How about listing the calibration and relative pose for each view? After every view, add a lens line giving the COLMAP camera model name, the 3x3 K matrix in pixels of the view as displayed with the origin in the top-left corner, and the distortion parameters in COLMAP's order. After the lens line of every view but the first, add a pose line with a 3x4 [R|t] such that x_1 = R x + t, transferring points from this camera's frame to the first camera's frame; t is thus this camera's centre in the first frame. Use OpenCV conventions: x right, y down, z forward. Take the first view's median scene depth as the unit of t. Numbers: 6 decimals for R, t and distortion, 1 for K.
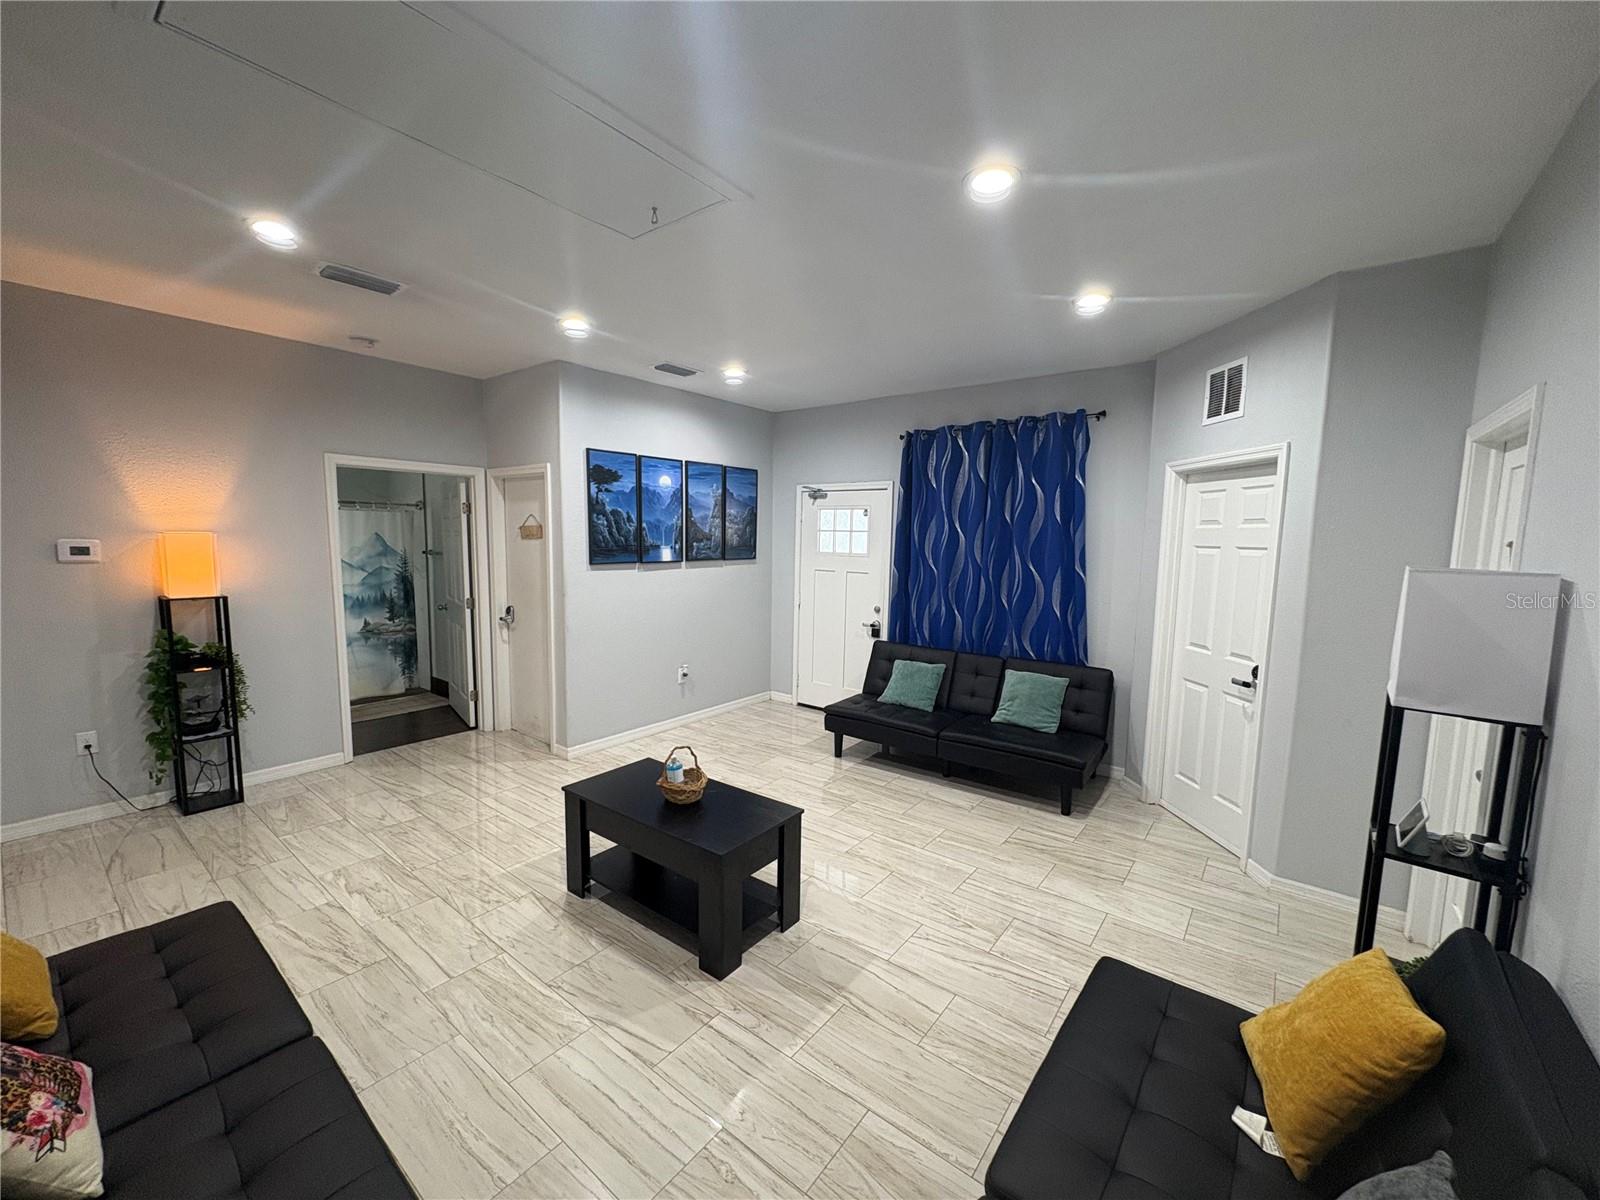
lens RADIAL K [[638.5, 0, 802.2], [0, 638.5, 601.0], [0, 0, 1]] dist [-0.000371, 0.000026]
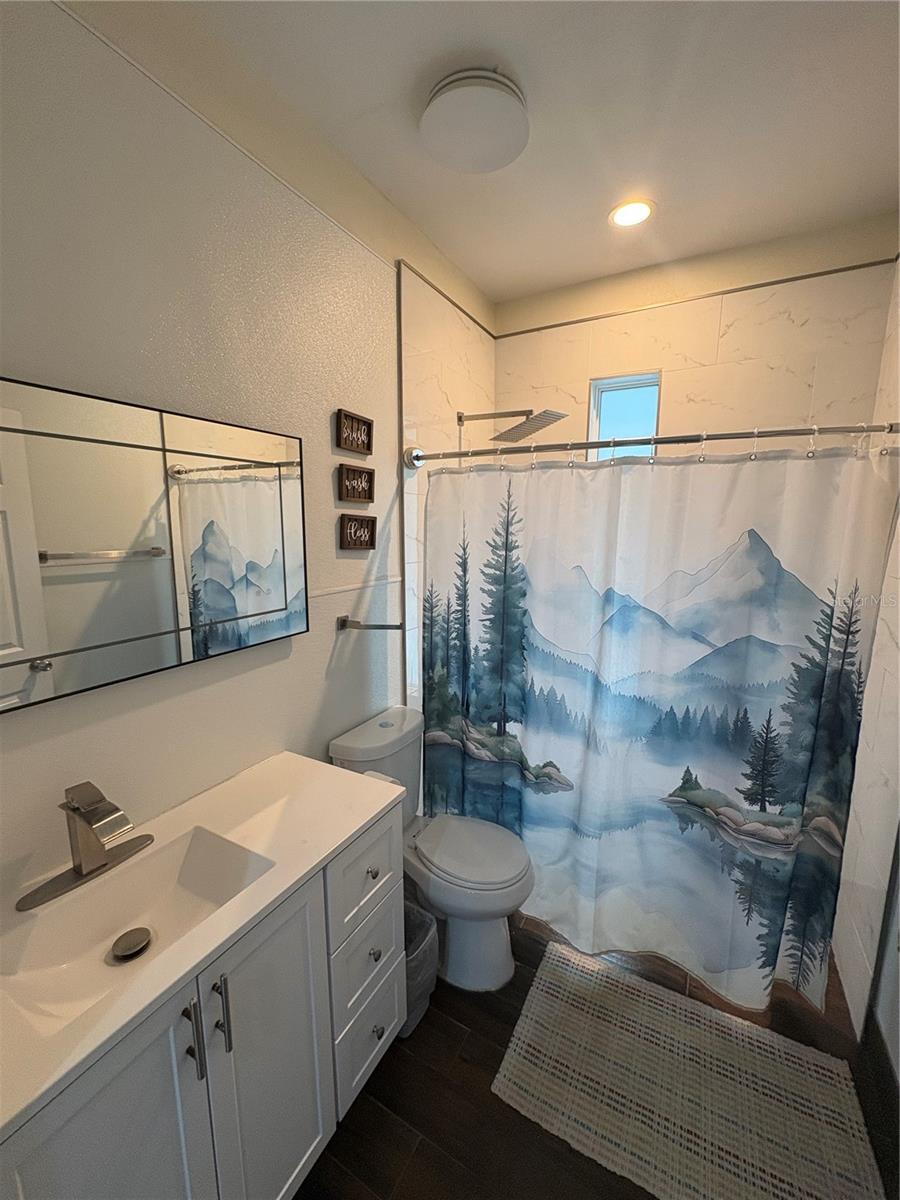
lens RADIAL K [[478.9, 0, 450.0], [0, 478.9, 600.0], [0, 0, 1]] dist [-0.000371, 0.000026]
pose [[0.174529, 0.139616, -0.974703, -0.554212], [-0.099327, 0.987343, 0.123641, -0.105567], [0.979629, 0.075235, 0.186188, 0.983039]]
